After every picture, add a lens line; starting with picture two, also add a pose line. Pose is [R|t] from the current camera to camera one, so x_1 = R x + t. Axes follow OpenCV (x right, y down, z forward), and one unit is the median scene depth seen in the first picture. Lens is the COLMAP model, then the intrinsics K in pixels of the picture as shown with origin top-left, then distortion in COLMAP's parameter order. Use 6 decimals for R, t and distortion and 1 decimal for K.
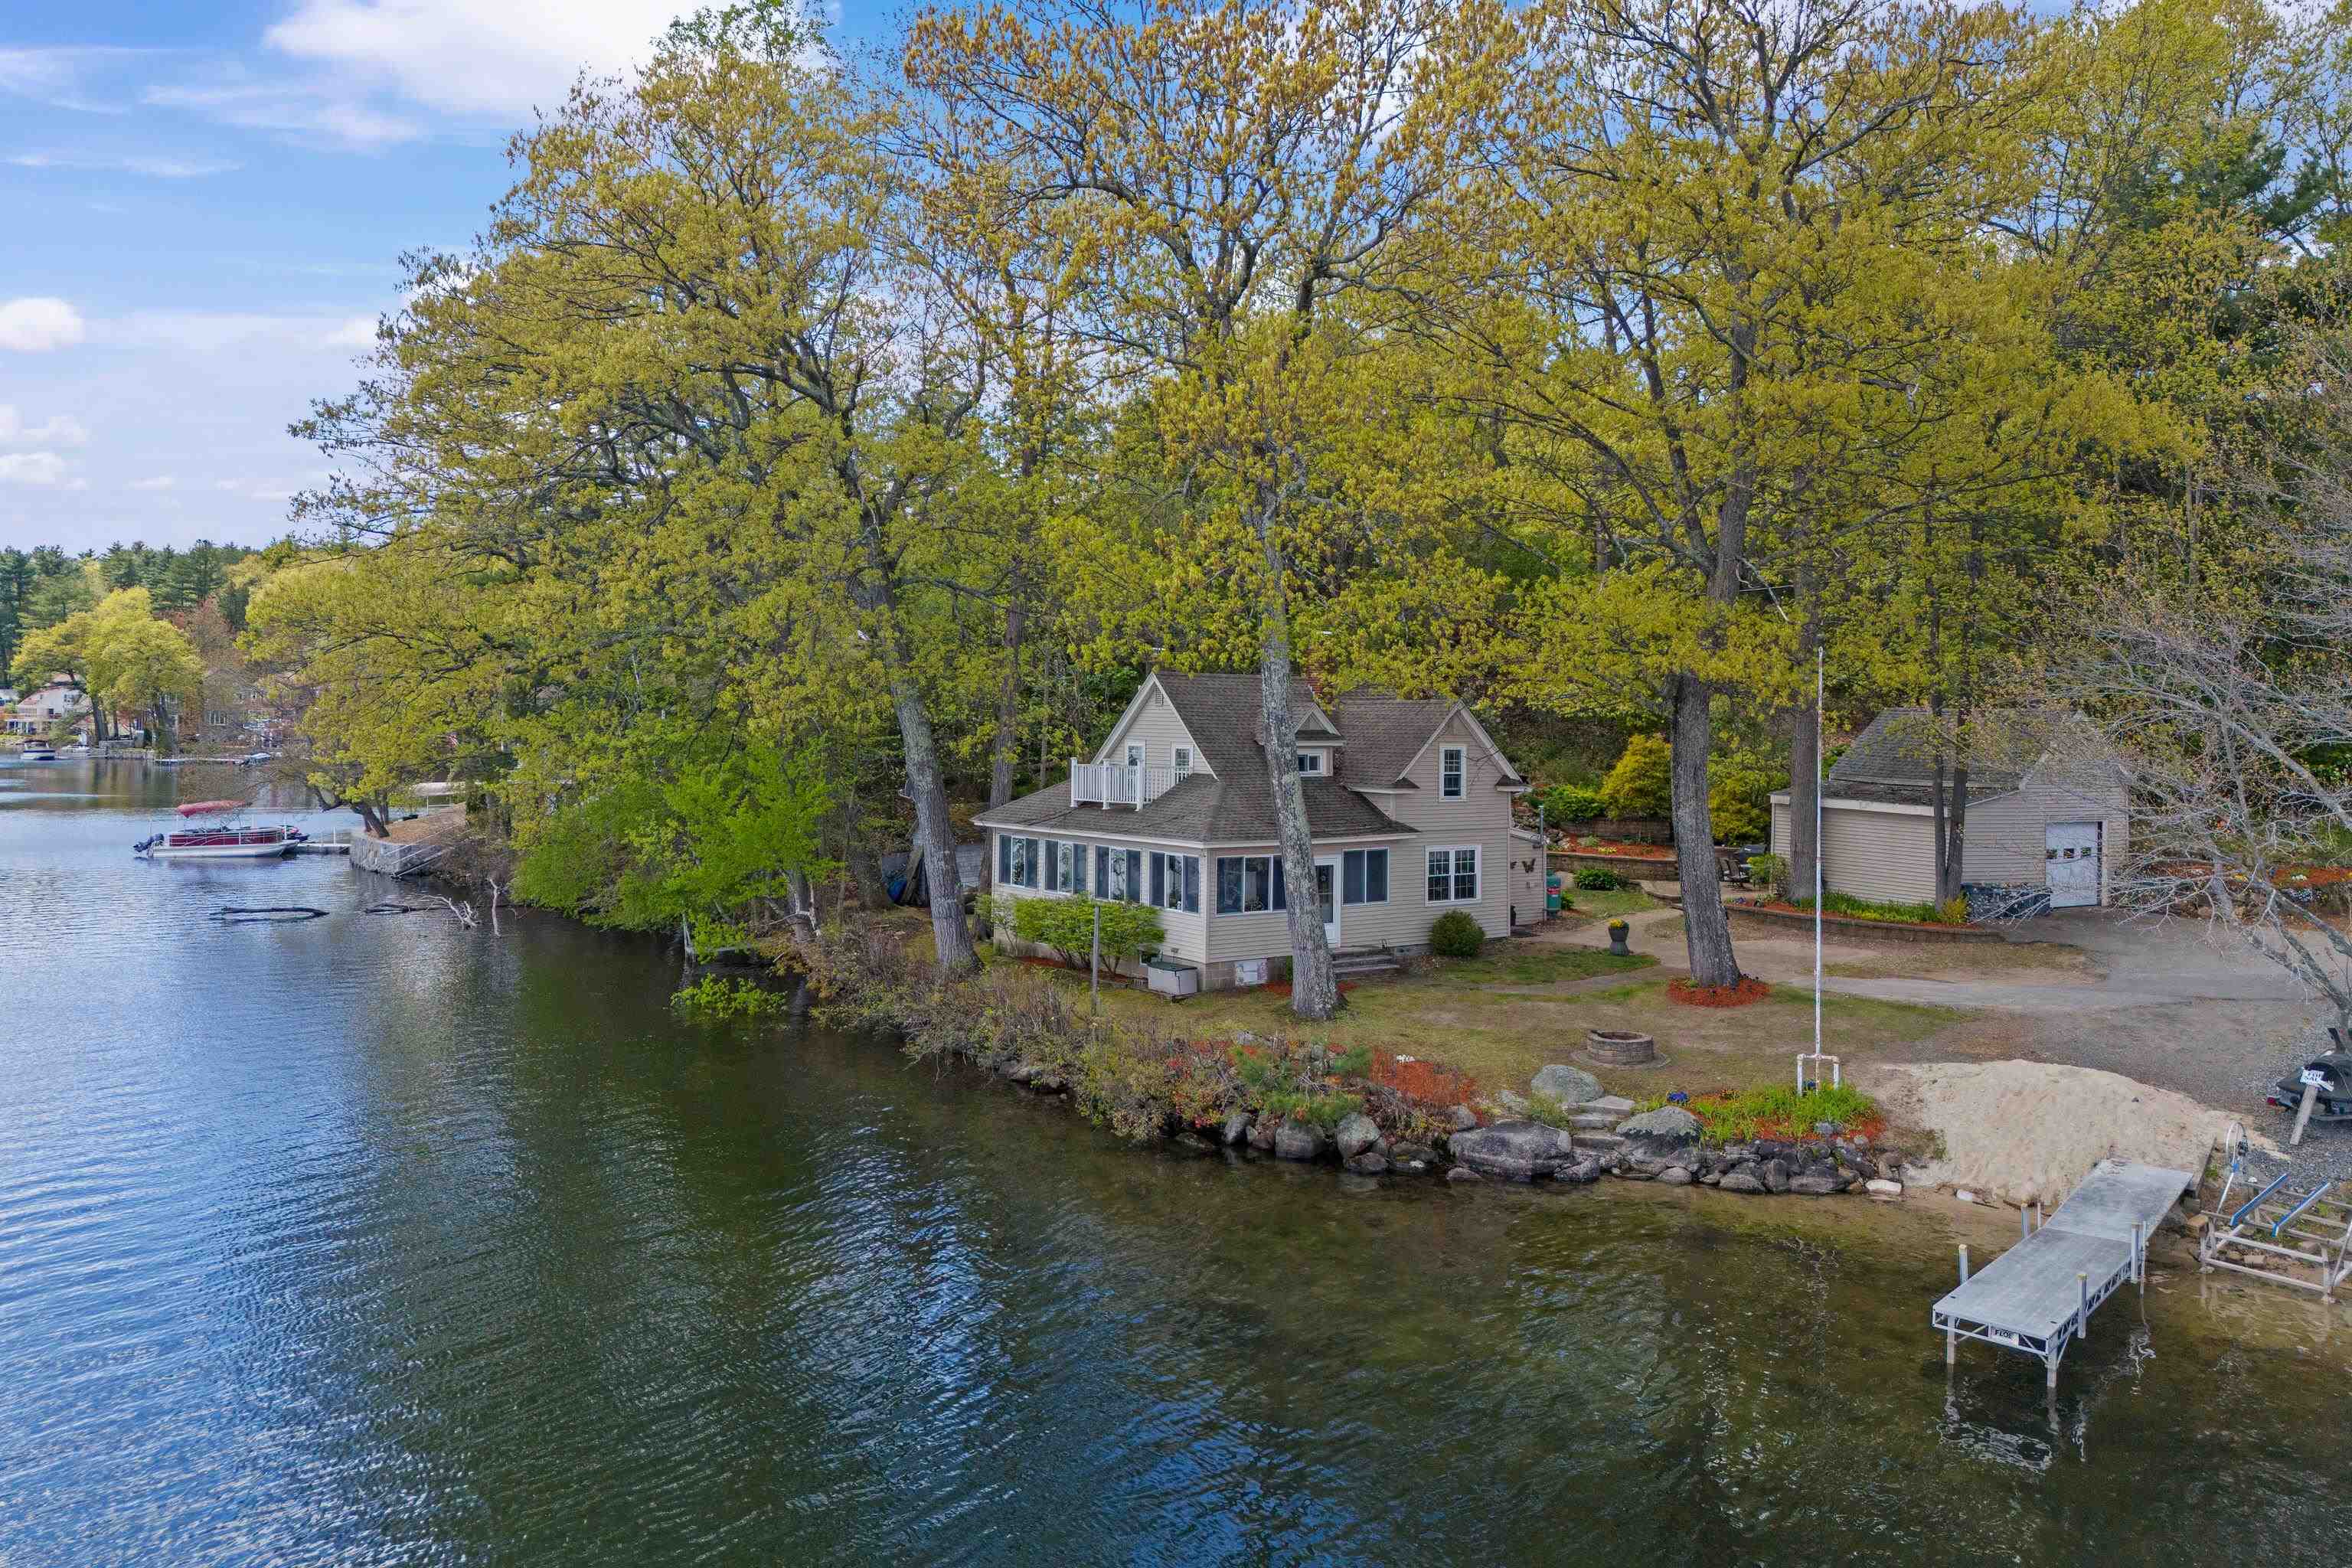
lens RADIAL K [[1729.1, 0, 1167.8], [0, 1729.1, 660.2], [0, 0, 1]] dist [0.065018, -0.087146]
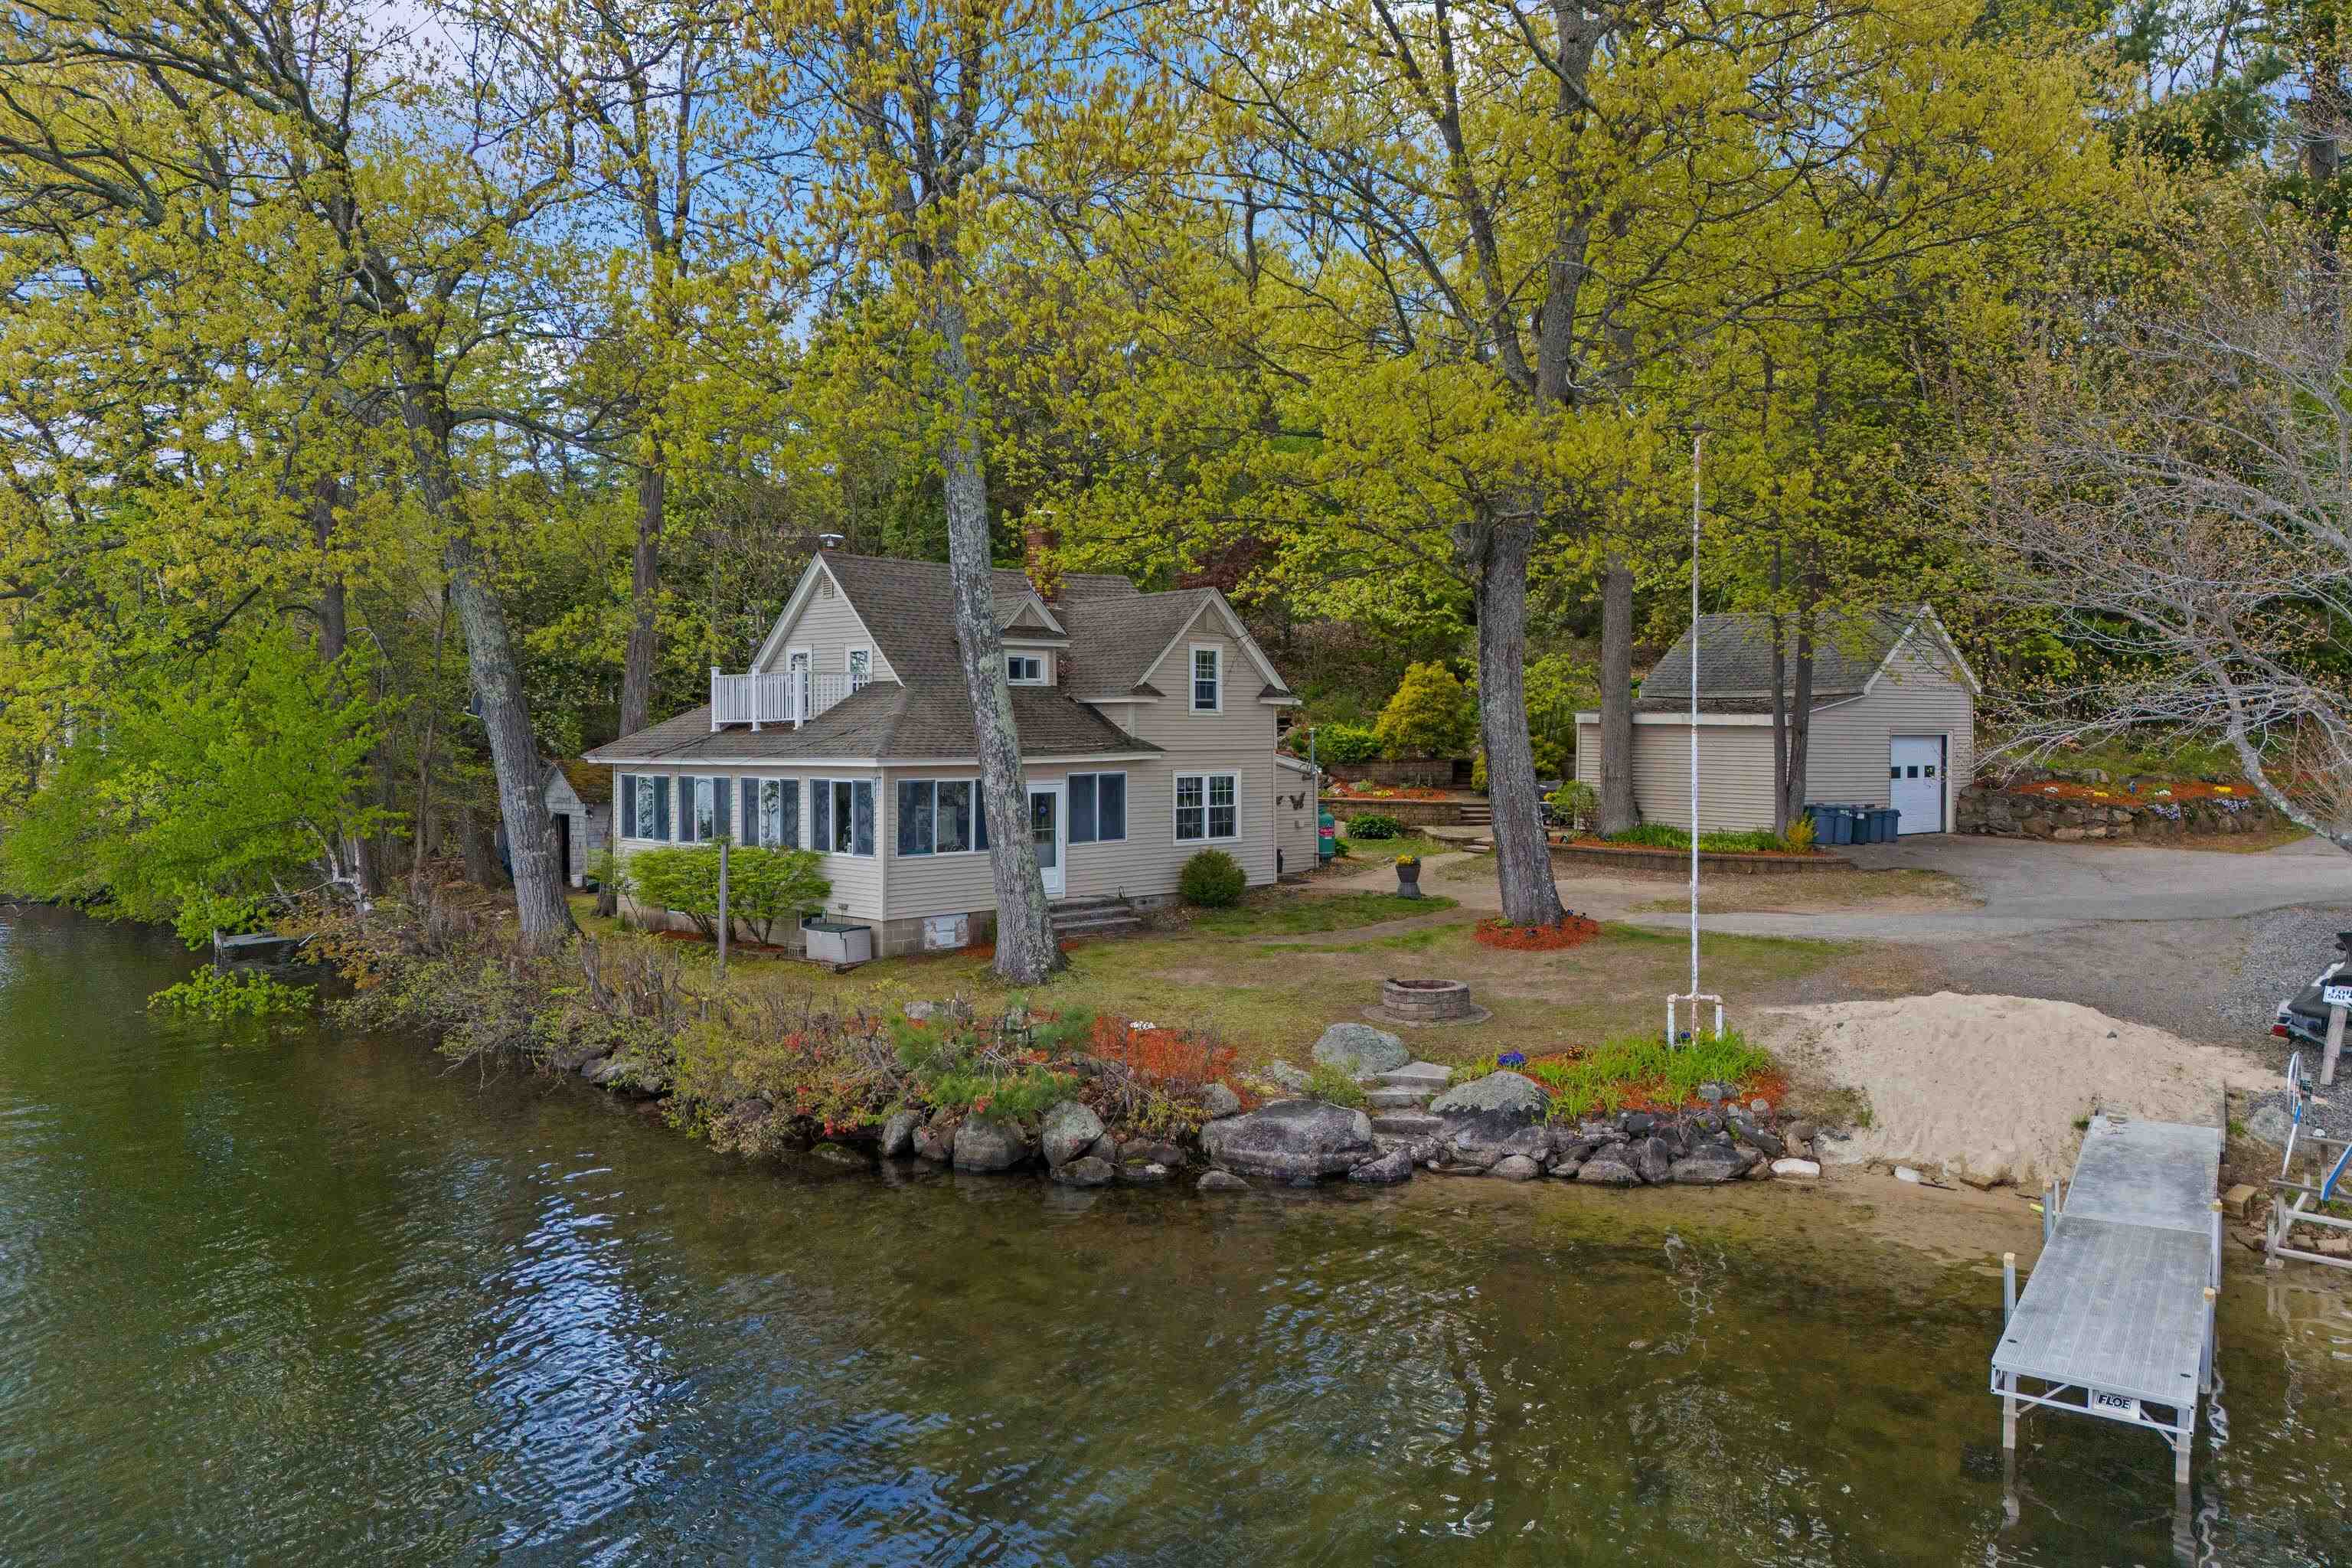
lens RADIAL K [[1729.1, 0, 1181.3], [0, 1729.1, 754.3], [0, 0, 1]] dist [0.065018, -0.087146]
pose [[0.989129, -0.016035, 0.146175, 0.040833], [0.009054, 0.998792, 0.048298, 0.067551], [-0.146773, -0.046449, 0.988079, 0.240133]]
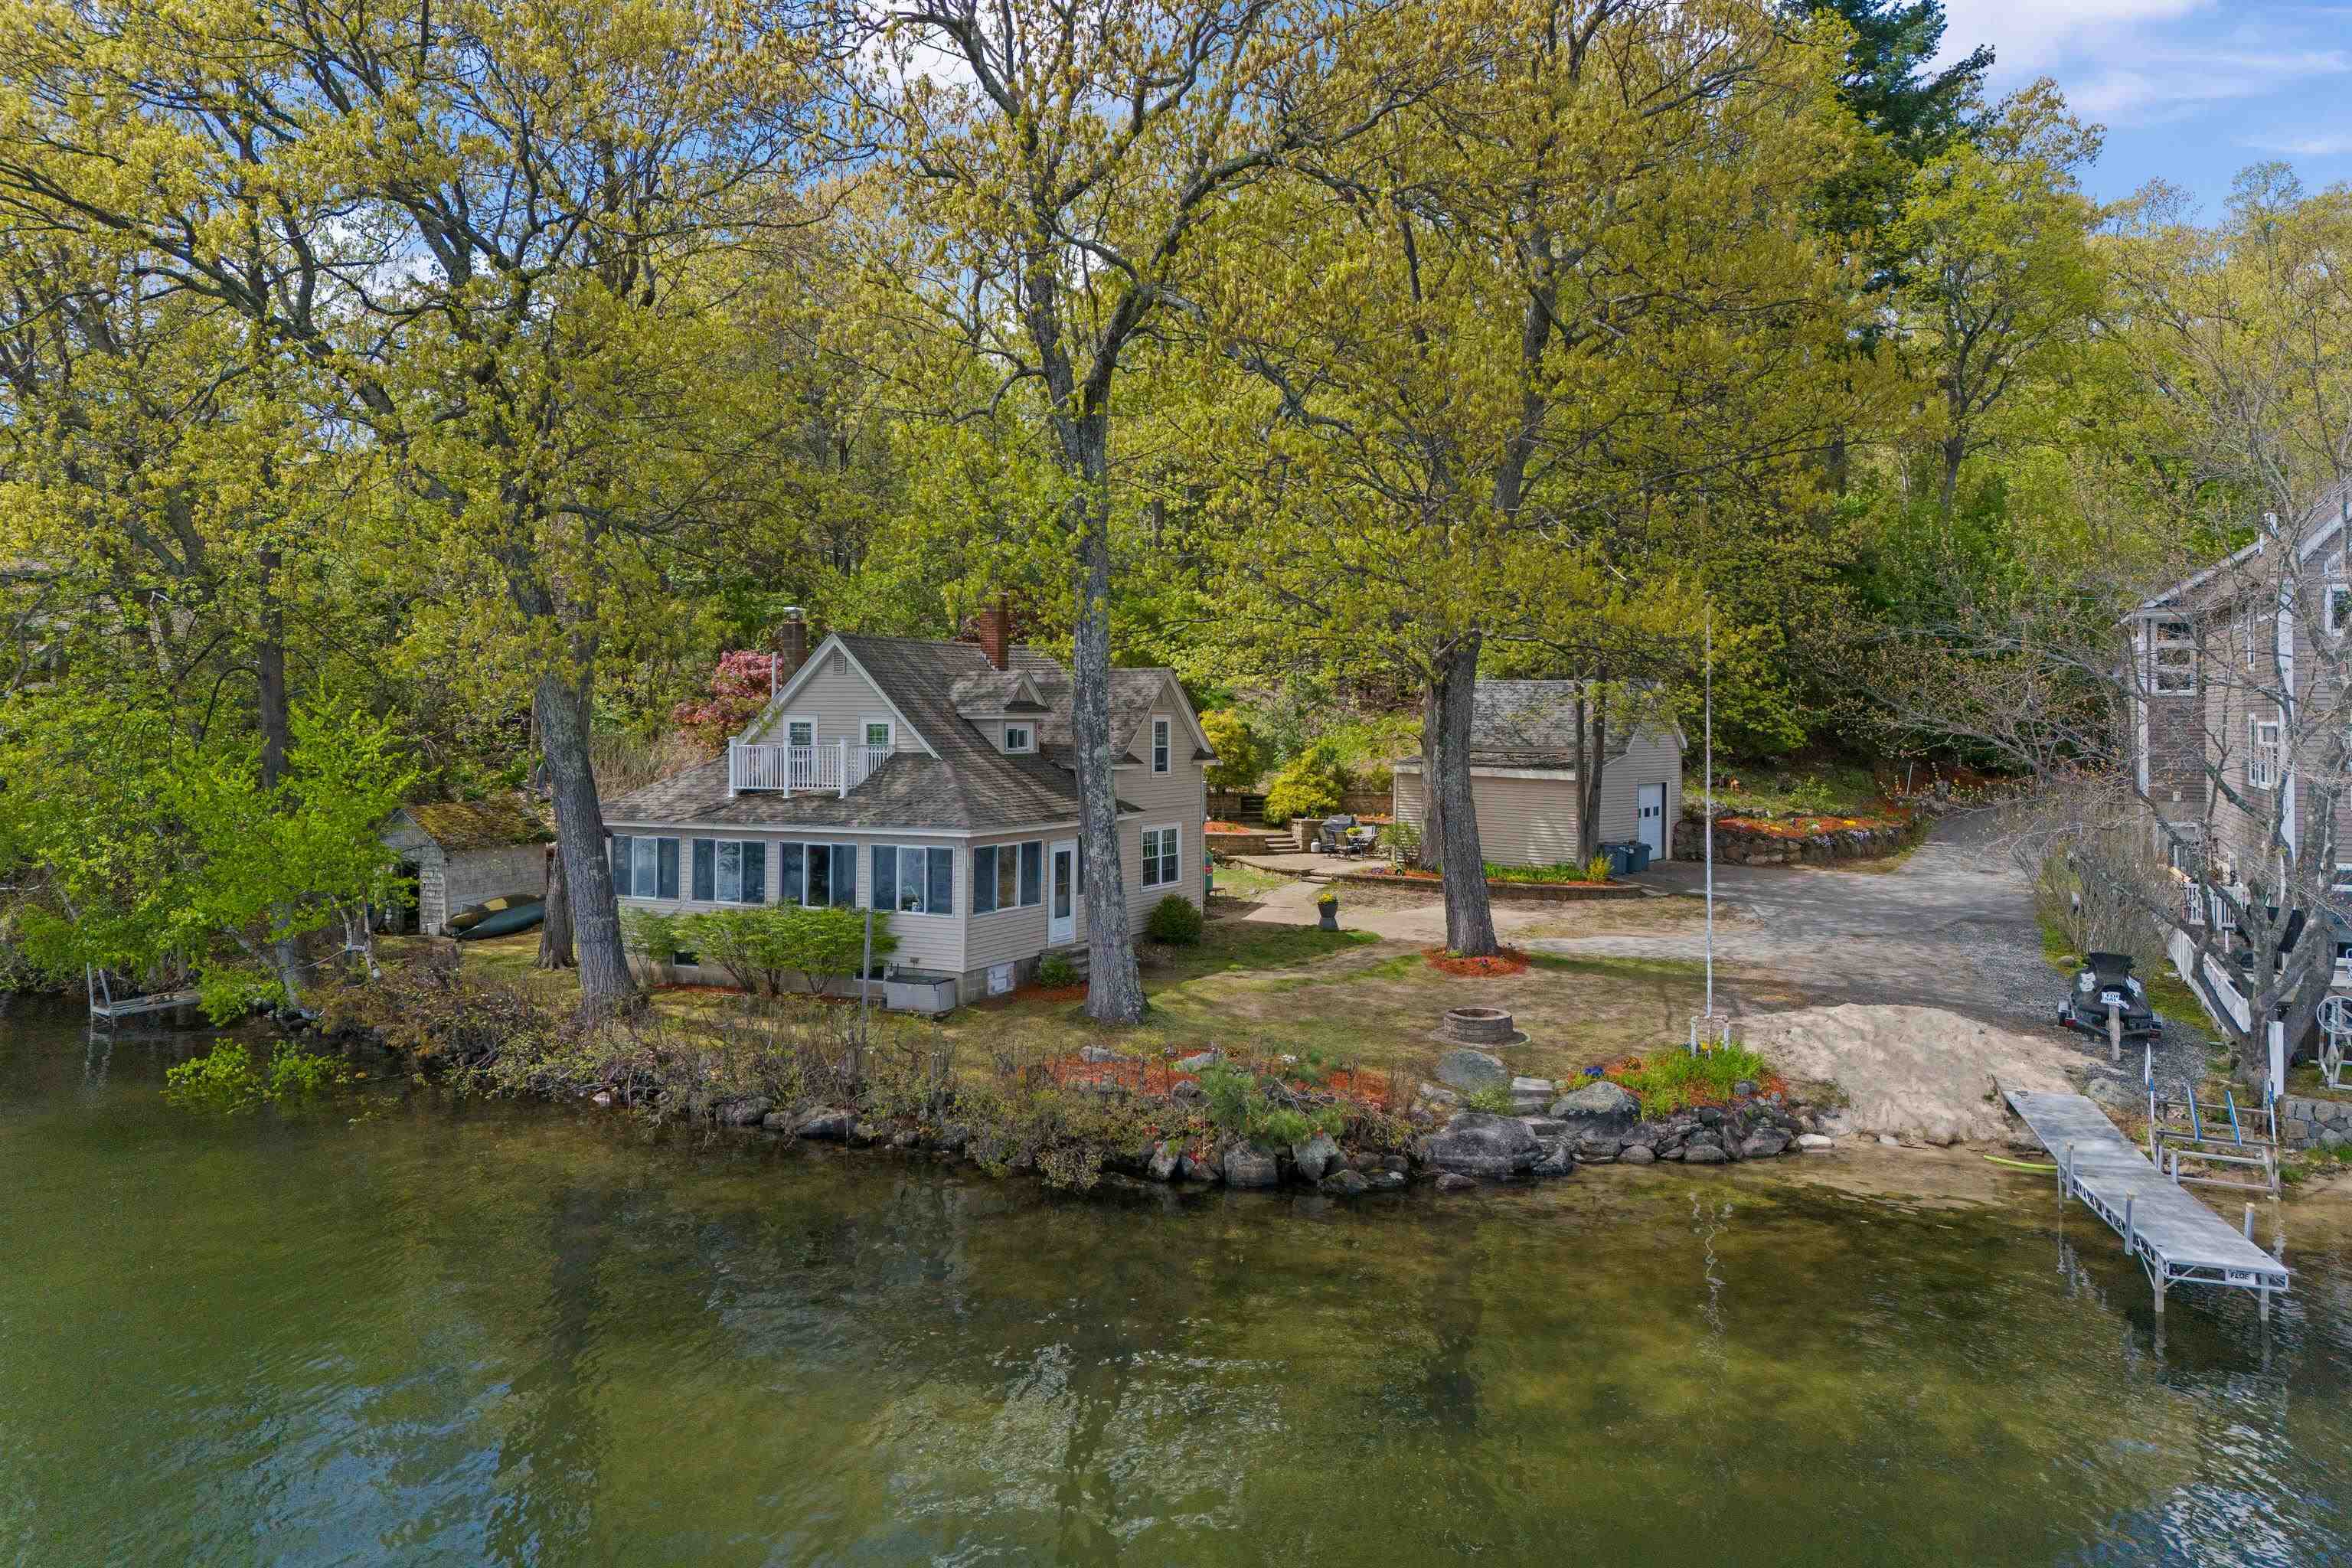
lens RADIAL K [[1729.1, 0, 1183.1], [0, 1729.1, 771.6], [0, 0, 1]] dist [0.065018, -0.087146]
pose [[0.897650, -0.021639, 0.440177, -0.251966], [-0.009111, 0.997669, 0.067624, 0.018329], [-0.440614, -0.064714, 0.895361, 0.198137]]
